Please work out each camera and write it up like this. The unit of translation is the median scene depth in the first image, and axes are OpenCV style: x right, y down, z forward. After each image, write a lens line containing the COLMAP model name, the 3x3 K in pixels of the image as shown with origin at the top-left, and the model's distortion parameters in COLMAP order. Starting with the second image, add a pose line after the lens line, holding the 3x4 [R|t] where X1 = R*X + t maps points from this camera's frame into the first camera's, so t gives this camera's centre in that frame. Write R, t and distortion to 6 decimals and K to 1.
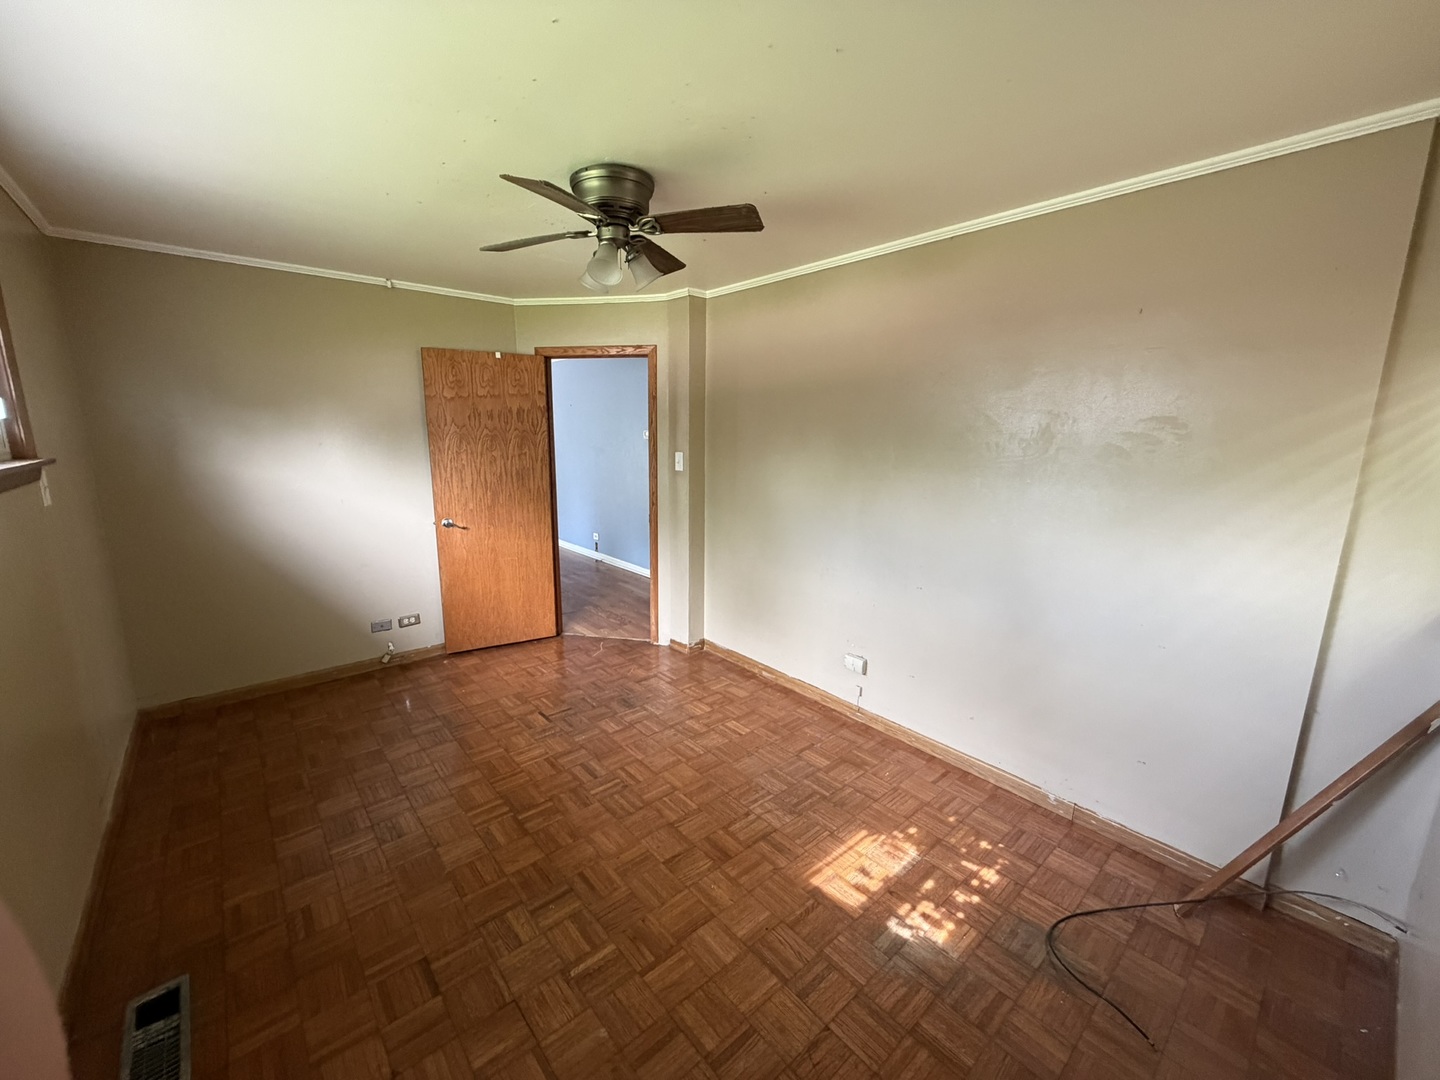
lens RADIAL K [[574.9, 0, 721.6], [0, 574.9, 540.6], [0, 0, 1]] dist [-0.003375, -0.000458]
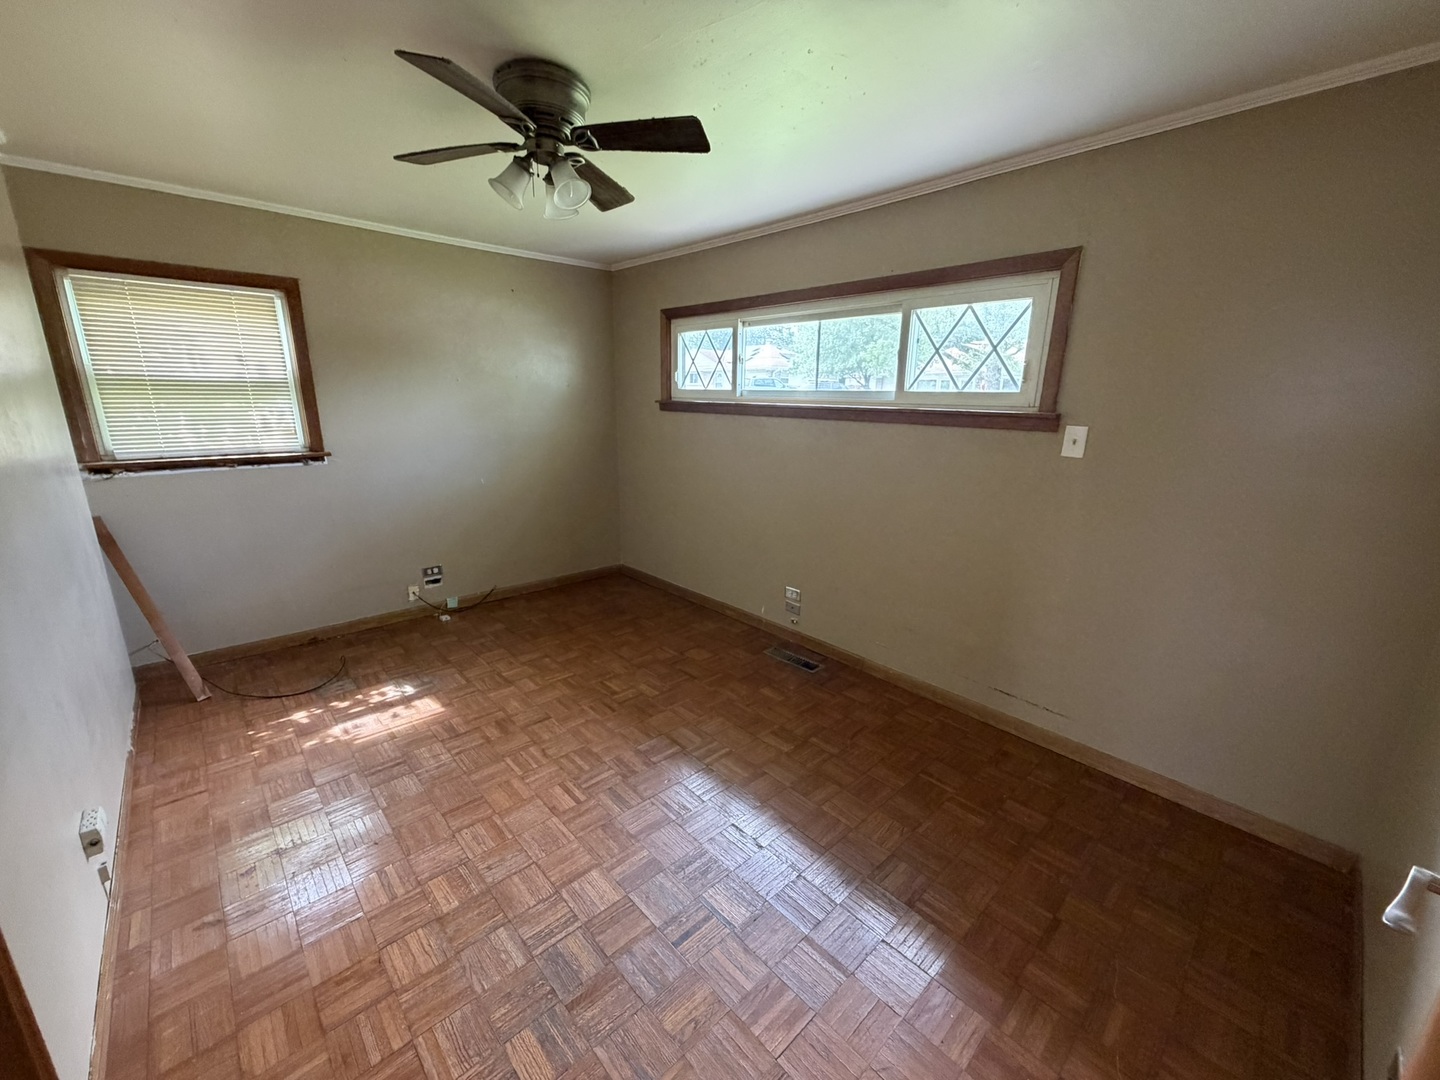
lens RADIAL K [[574.9, 0, 720.9], [0, 574.9, 541.1], [0, 0, 1]] dist [-0.003375, -0.000458]
pose [[-0.998912, -0.026930, -0.038085, -0.405554], [-0.040761, 0.900928, 0.432049, -0.353855], [0.022677, 0.433132, -0.901045, 1.919934]]
